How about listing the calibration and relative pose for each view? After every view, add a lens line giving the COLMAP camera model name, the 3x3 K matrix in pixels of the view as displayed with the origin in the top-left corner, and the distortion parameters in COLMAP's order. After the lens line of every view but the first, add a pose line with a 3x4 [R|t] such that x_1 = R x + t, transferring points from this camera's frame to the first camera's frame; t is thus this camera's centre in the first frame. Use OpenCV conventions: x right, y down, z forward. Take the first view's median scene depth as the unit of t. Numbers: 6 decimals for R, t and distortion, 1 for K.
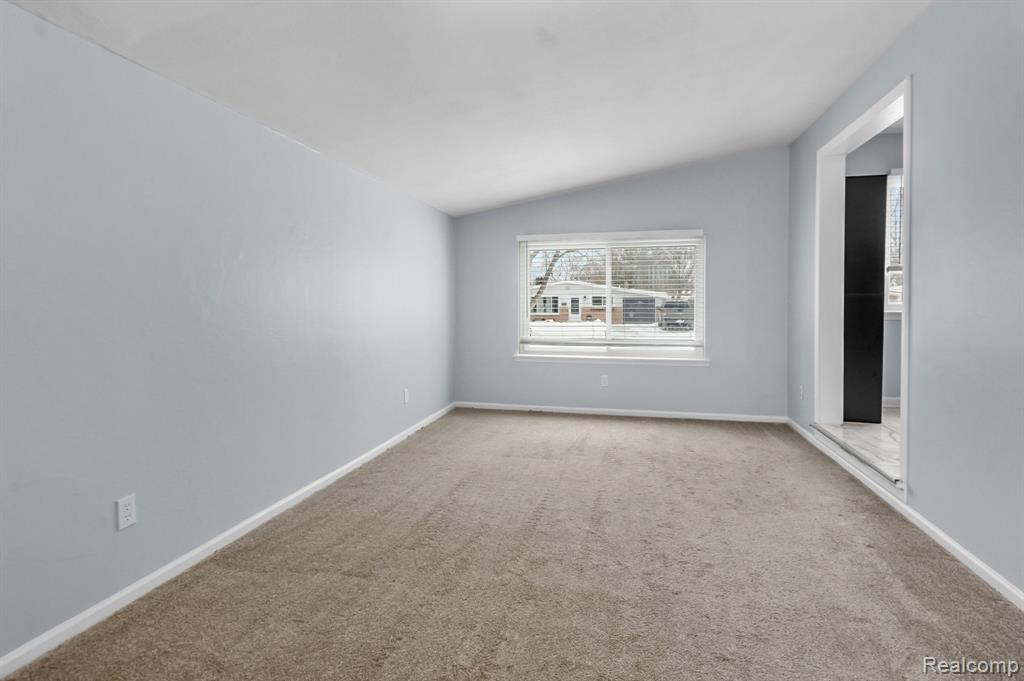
lens RADIAL K [[522.8, 0, 502.3], [0, 522.8, 310.8], [0, 0, 1]] dist [0.007264, -0.000239]
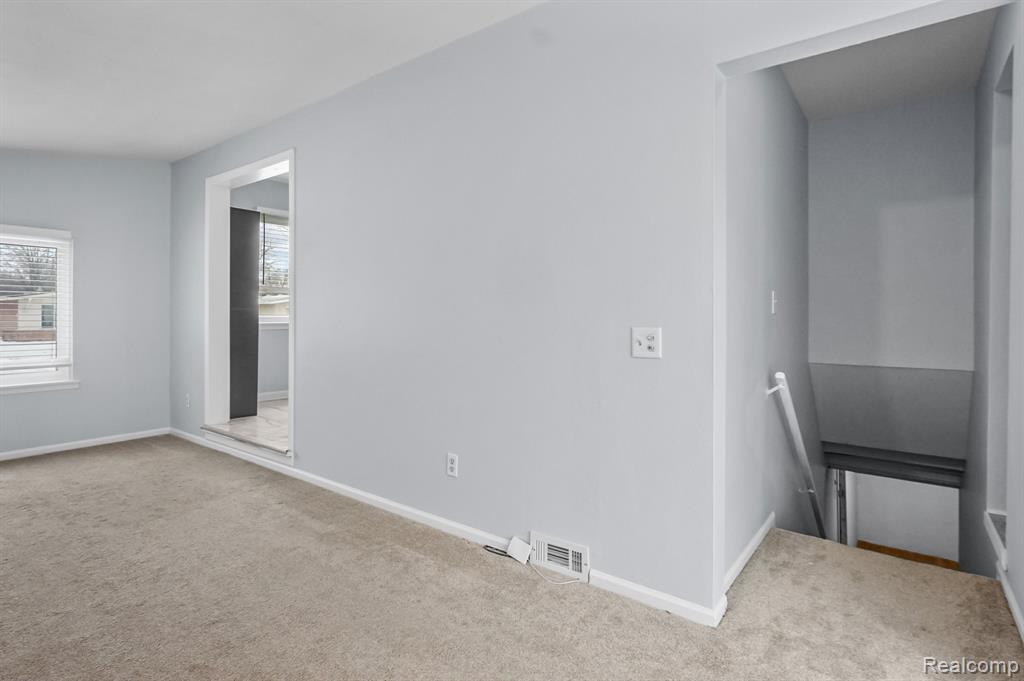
lens RADIAL K [[522.8, 0, 516.4], [0, 522.8, 315.0], [0, 0, 1]] dist [0.007264, -0.000239]
pose [[0.392738, 0.005132, 0.919636, -0.226556], [0.011640, 0.999877, -0.010551, 0.002869], [-0.919577, 0.014848, 0.392630, -0.045671]]
